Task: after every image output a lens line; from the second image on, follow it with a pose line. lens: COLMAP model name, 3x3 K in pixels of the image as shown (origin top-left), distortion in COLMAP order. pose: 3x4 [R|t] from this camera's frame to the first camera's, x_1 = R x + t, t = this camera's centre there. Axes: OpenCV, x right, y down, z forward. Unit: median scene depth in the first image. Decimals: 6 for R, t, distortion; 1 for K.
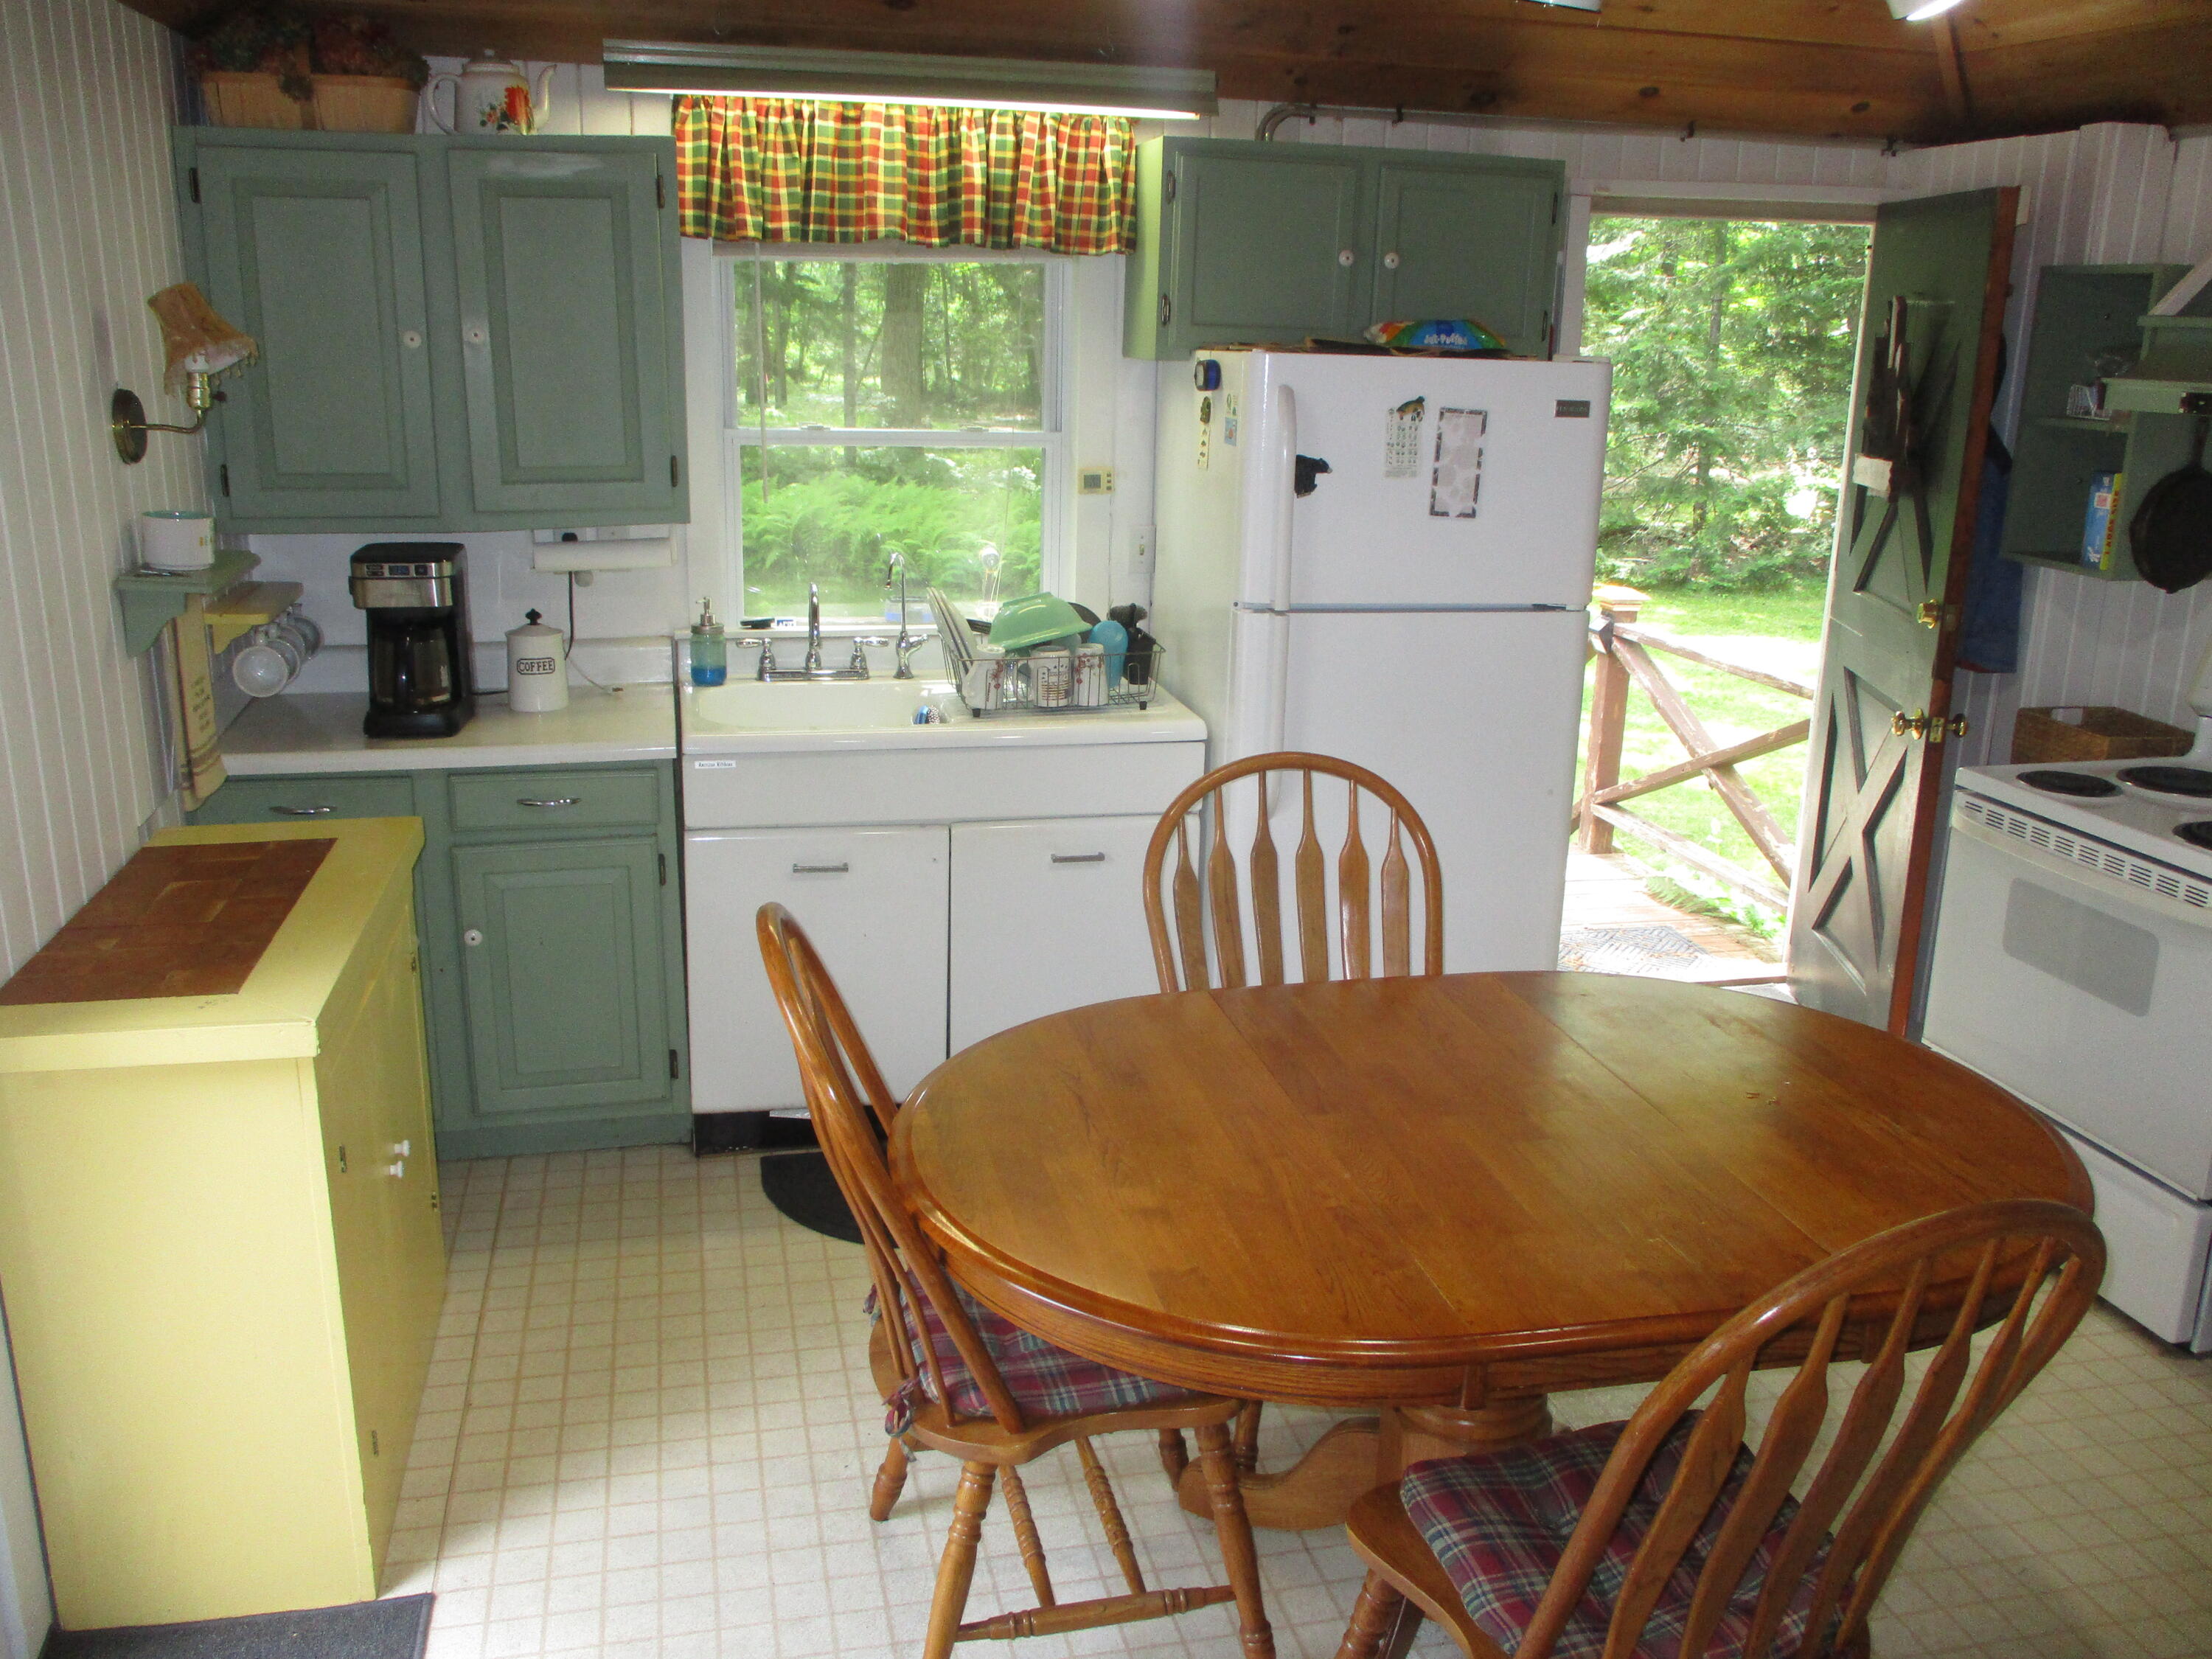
lens RADIAL K [[1835.5, 0, 1117.8], [0, 1835.5, 808.9], [0, 0, 1]] dist [-0.033679, 0.010231]
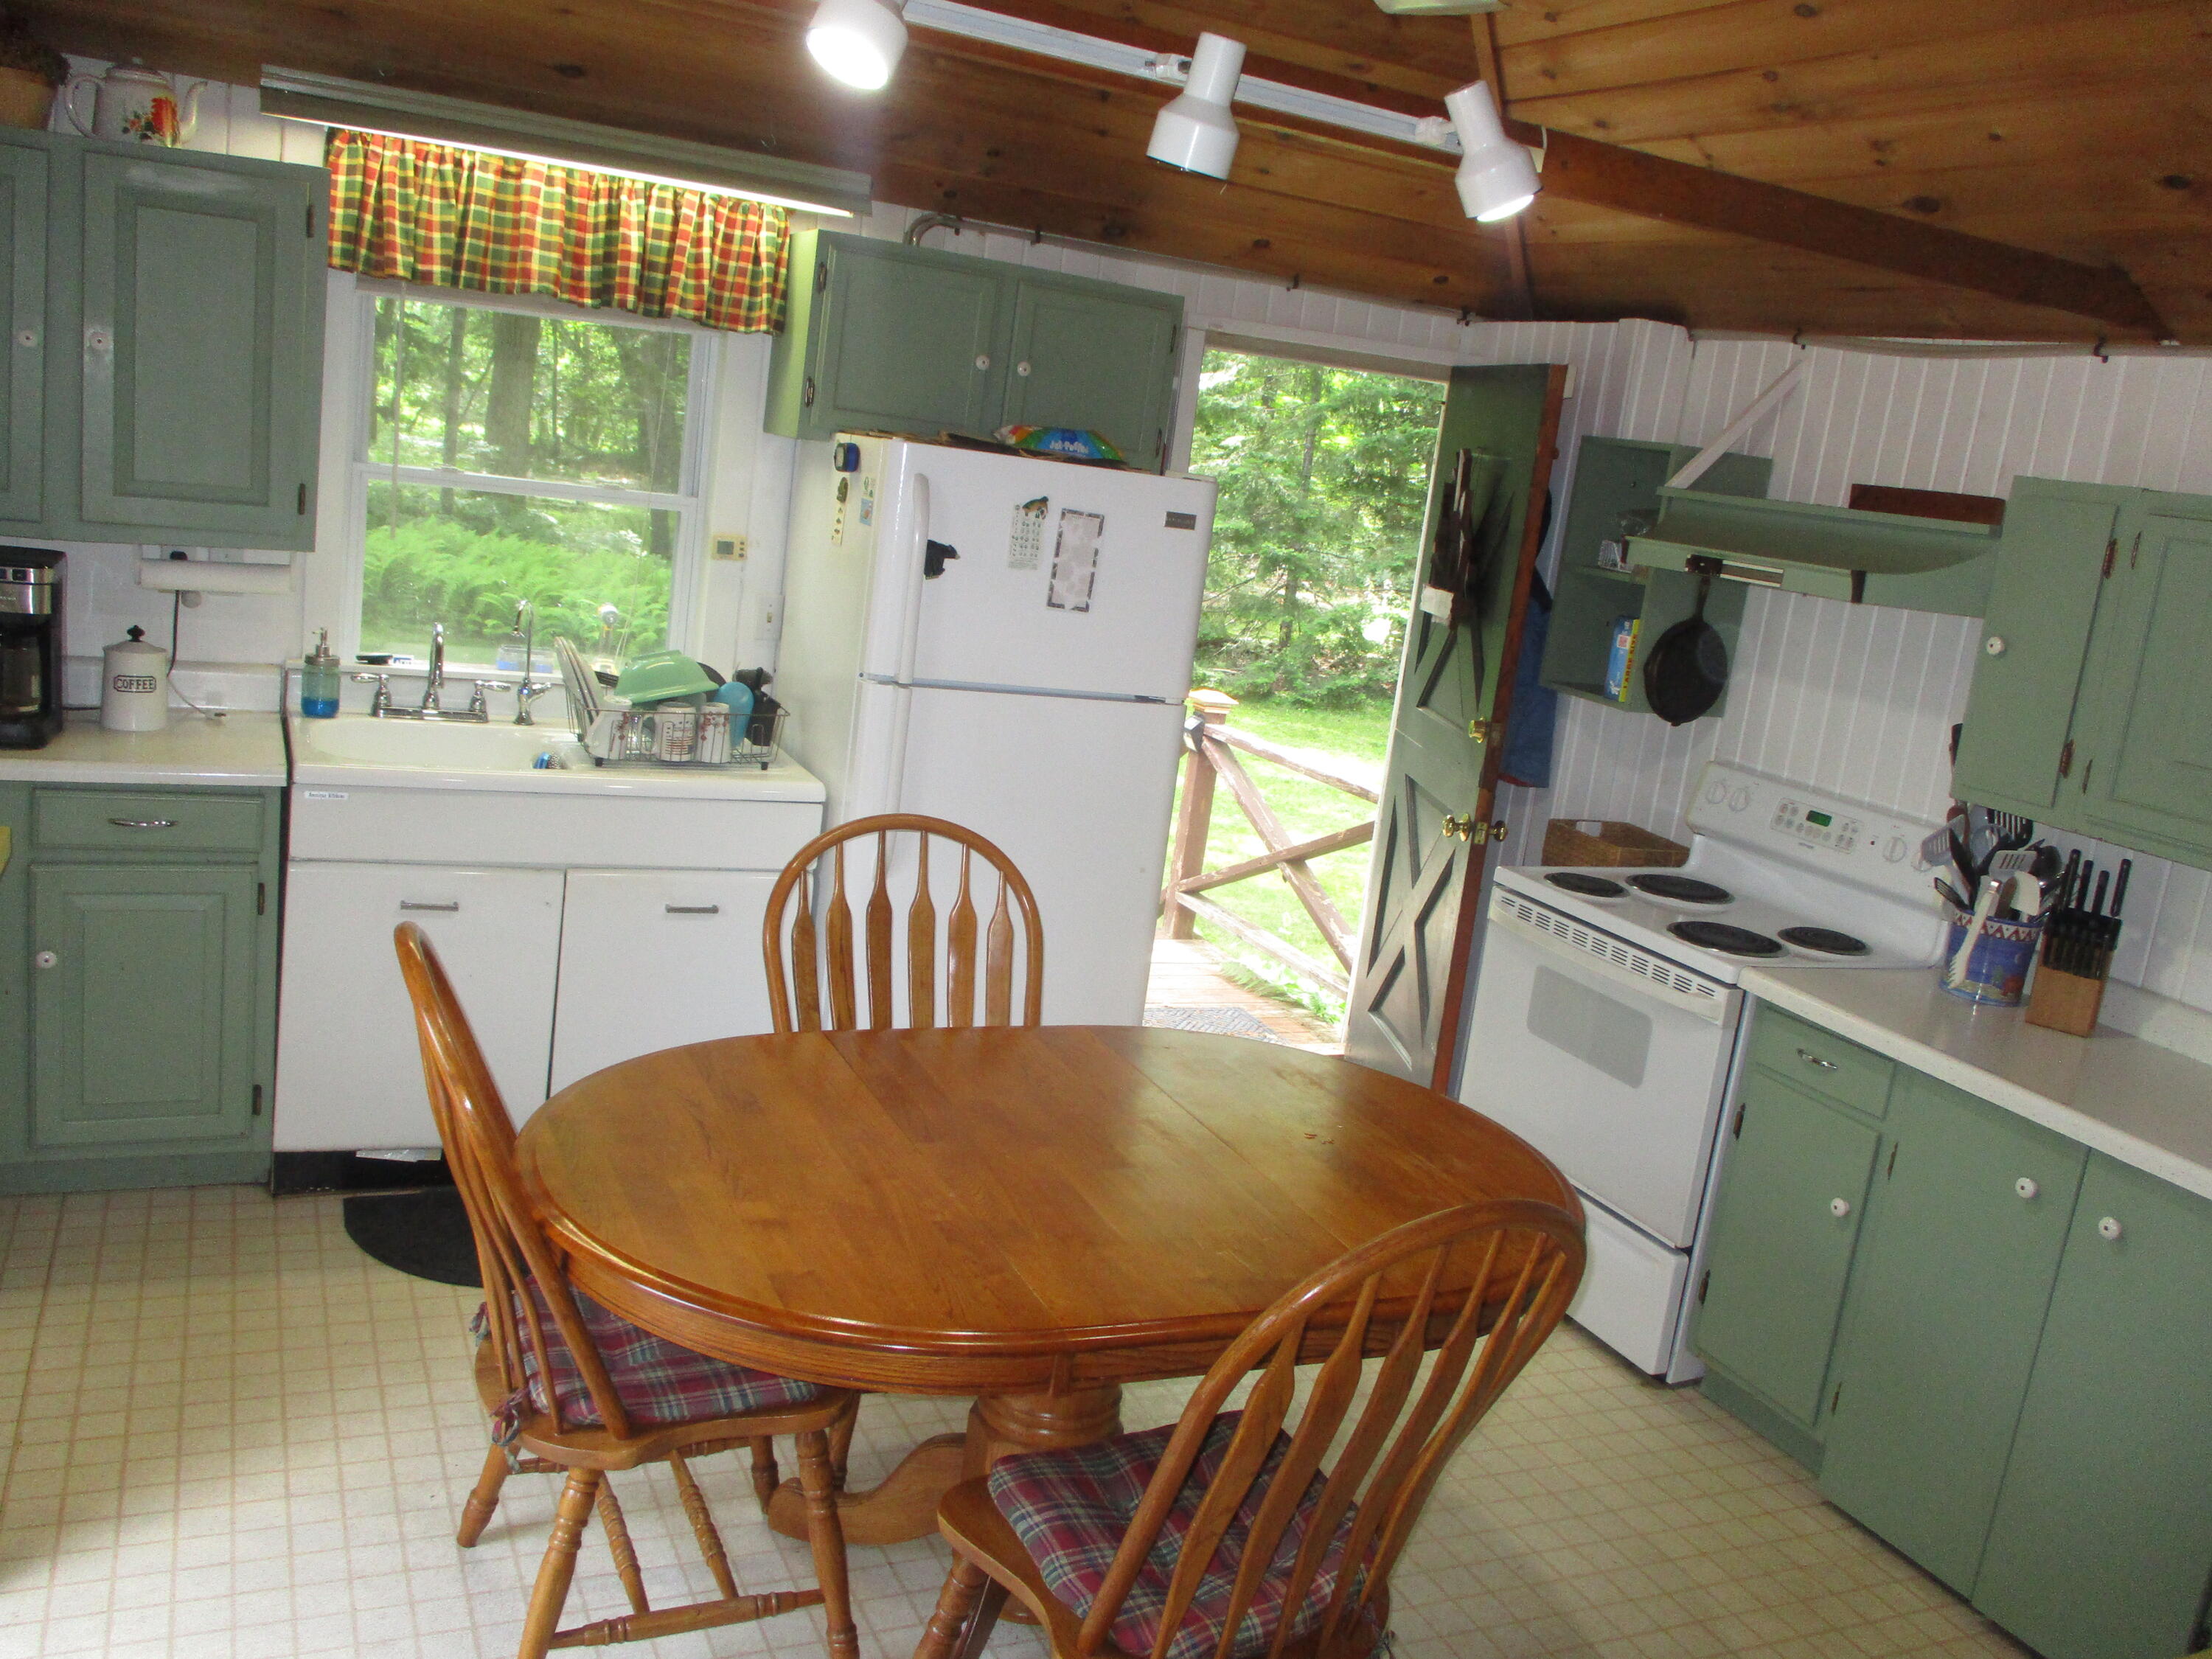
lens RADIAL K [[1835.5, 0, 1117.8], [0, 1835.5, 808.9], [0, 0, 1]] dist [-0.033679, 0.010231]
pose [[0.973762, 0.060431, 0.219396, -0.017930], [-0.049755, 0.997308, -0.053866, 0.013964], [-0.222061, 0.041537, 0.974148, -0.052755]]
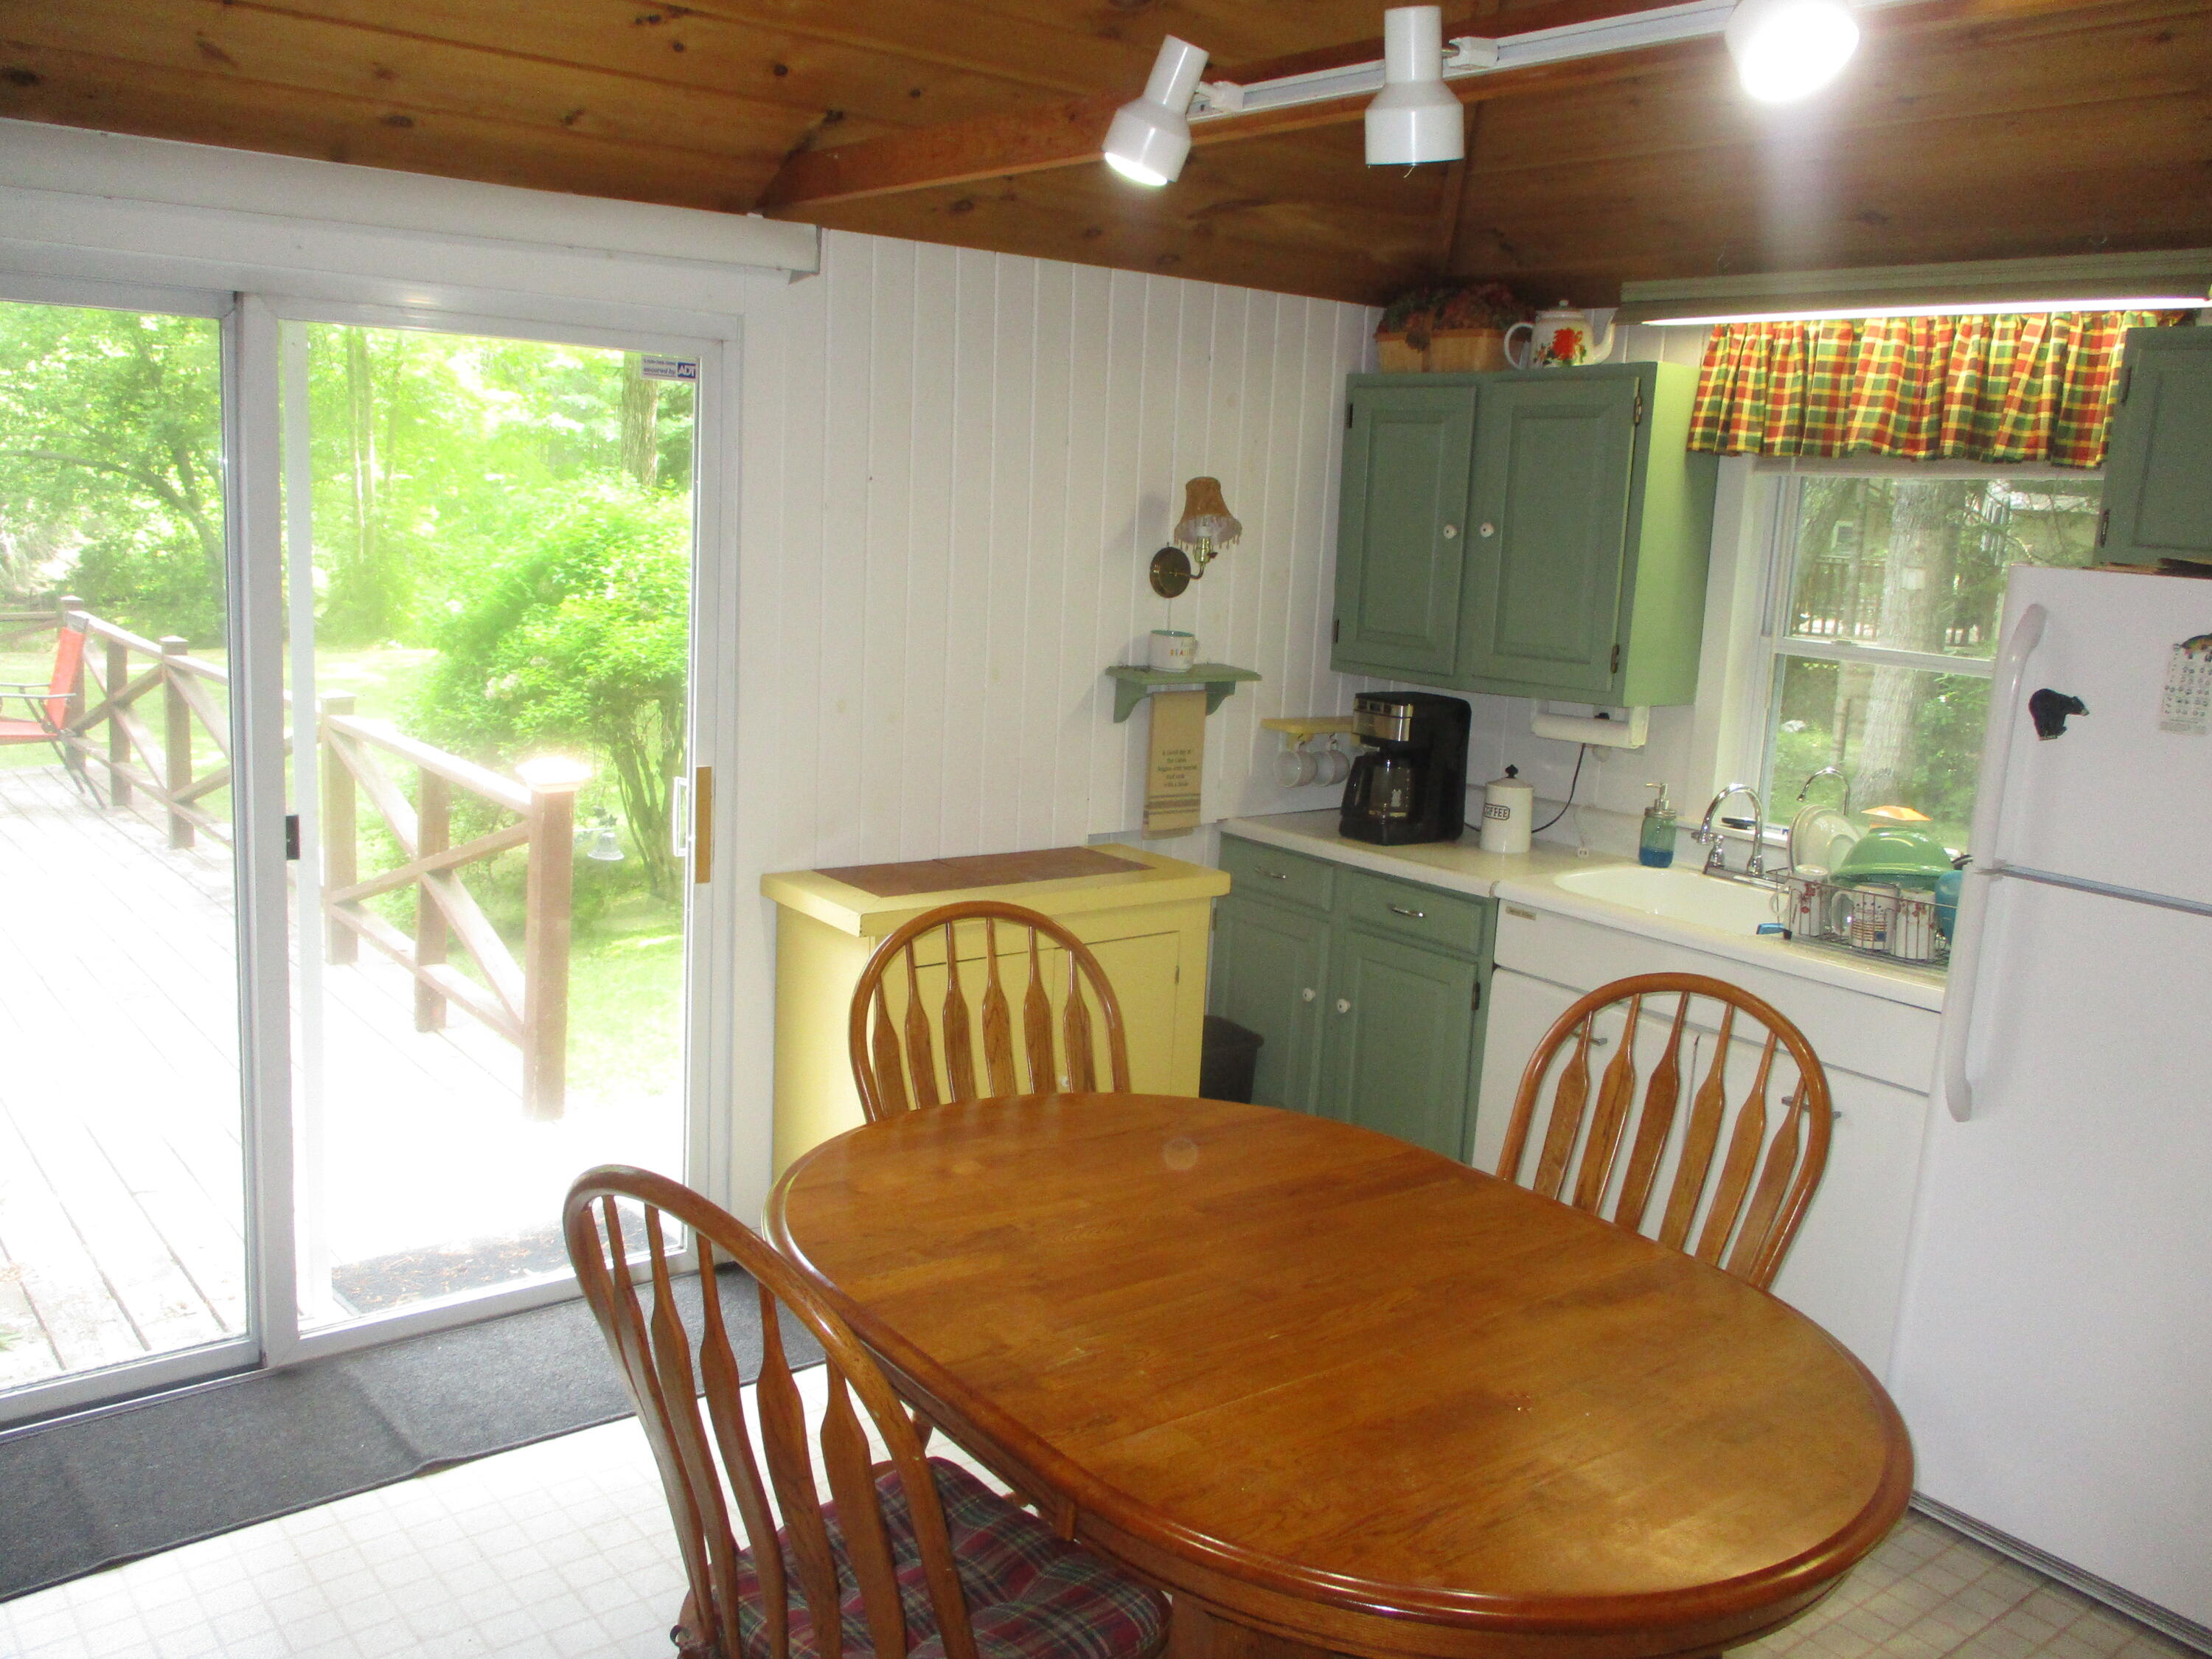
lens RADIAL K [[1852.5, 0, 1110.3], [0, 1852.5, 777.1], [0, 0, 1]] dist [-0.010055, 0.004583]
pose [[0.439625, 0.136378, -0.887767, 0.601611], [-0.280223, 0.959896, 0.008691, -0.040477], [0.853349, 0.244952, 0.460210, 0.244766]]
